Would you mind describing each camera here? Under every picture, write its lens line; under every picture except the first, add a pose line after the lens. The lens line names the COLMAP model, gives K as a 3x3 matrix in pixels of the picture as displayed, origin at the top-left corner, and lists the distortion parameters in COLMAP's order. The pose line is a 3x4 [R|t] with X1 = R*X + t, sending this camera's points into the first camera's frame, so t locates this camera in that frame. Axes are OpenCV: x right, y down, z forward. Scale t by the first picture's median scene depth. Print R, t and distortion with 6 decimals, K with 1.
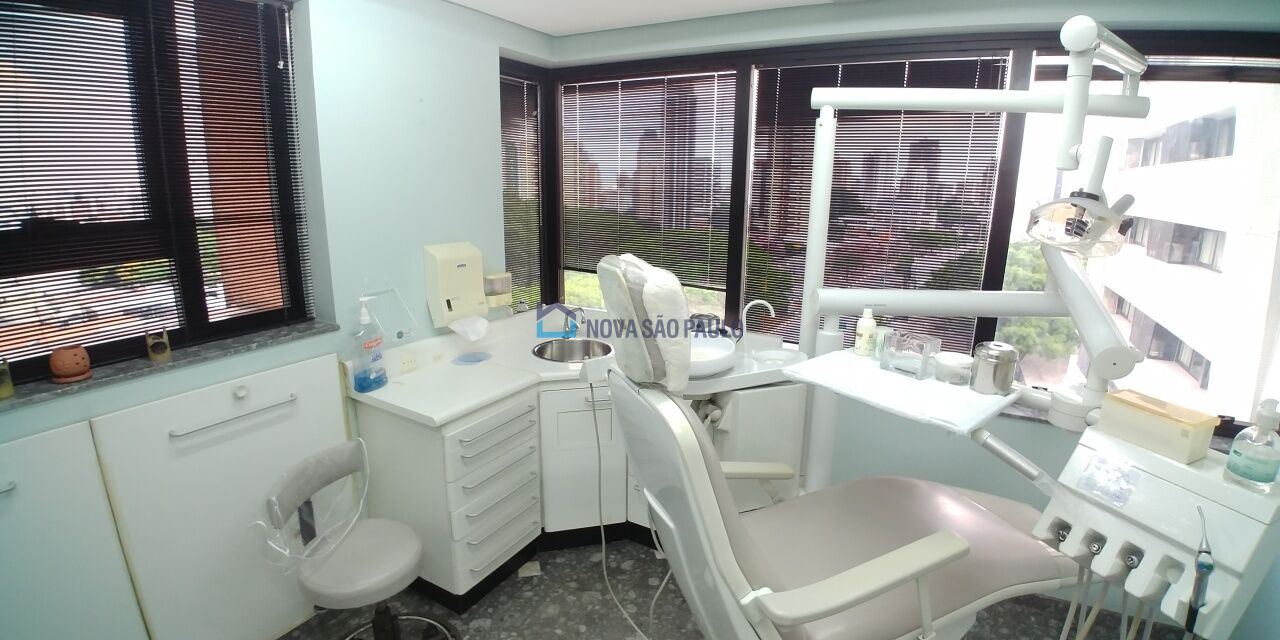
lens RADIAL K [[573.6, 0, 643.1], [0, 573.6, 323.7], [0, 0, 1]] dist [-0.082121, -0.000177]
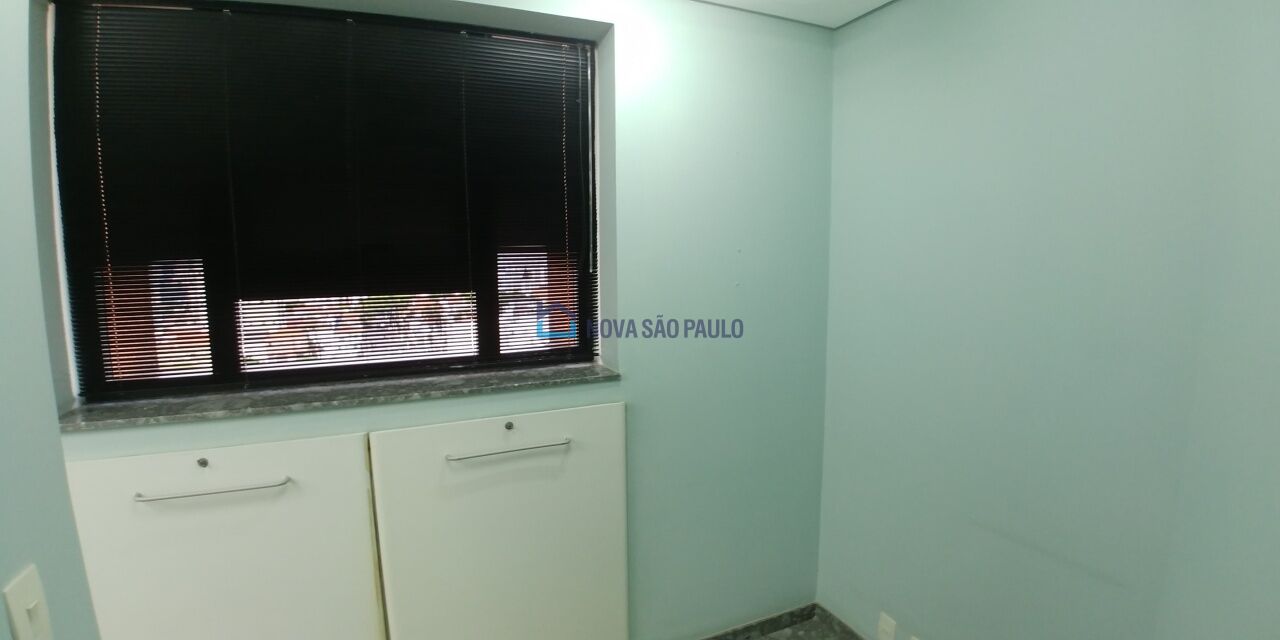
lens RADIAL K [[573.6, 0, 643.1], [0, 573.6, 323.7], [0, 0, 1]] dist [-0.082121, -0.000177]
pose [[0.788977, 0.075816, -0.609728, 0.070795], [-0.131926, 0.990116, -0.047595, -0.044739], [0.600093, 0.117990, 0.791181, 0.266983]]
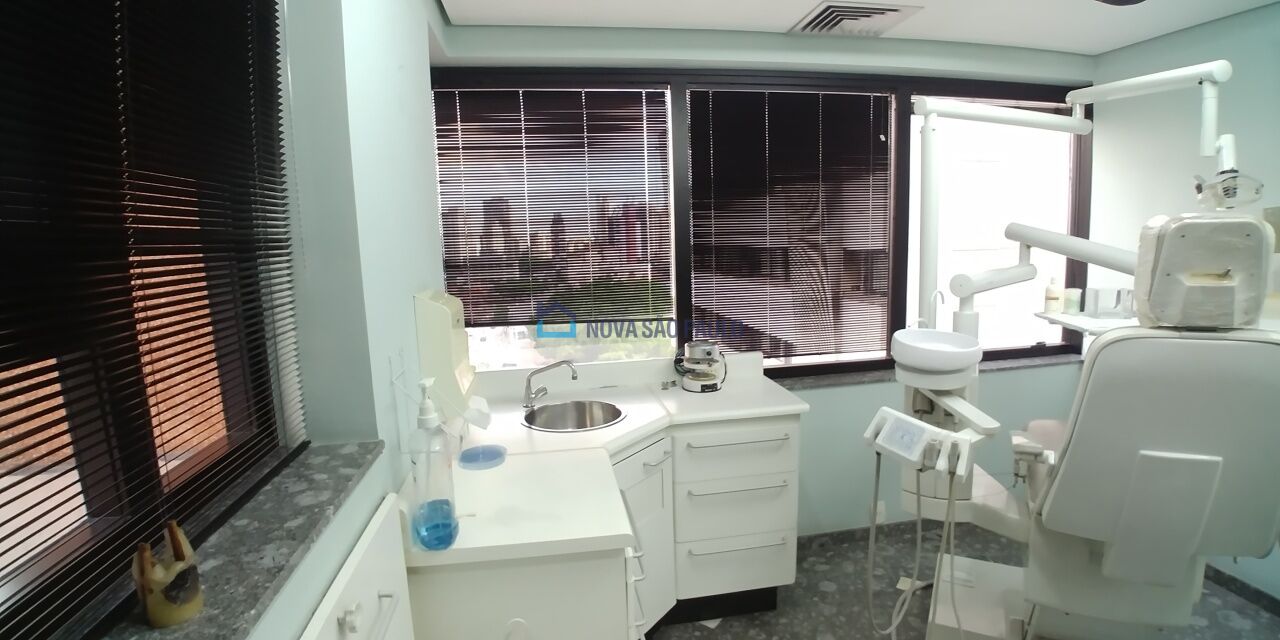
lens RADIAL K [[580.8, 0, 639.1], [0, 580.8, 317.8], [0, 0, 1]] dist [-0.078191, -0.000466]
pose [[0.782662, -0.125897, 0.609582, -0.692466], [0.193349, 0.980059, -0.045836, -0.042442], [-0.591655, 0.153736, 0.791397, 0.416955]]
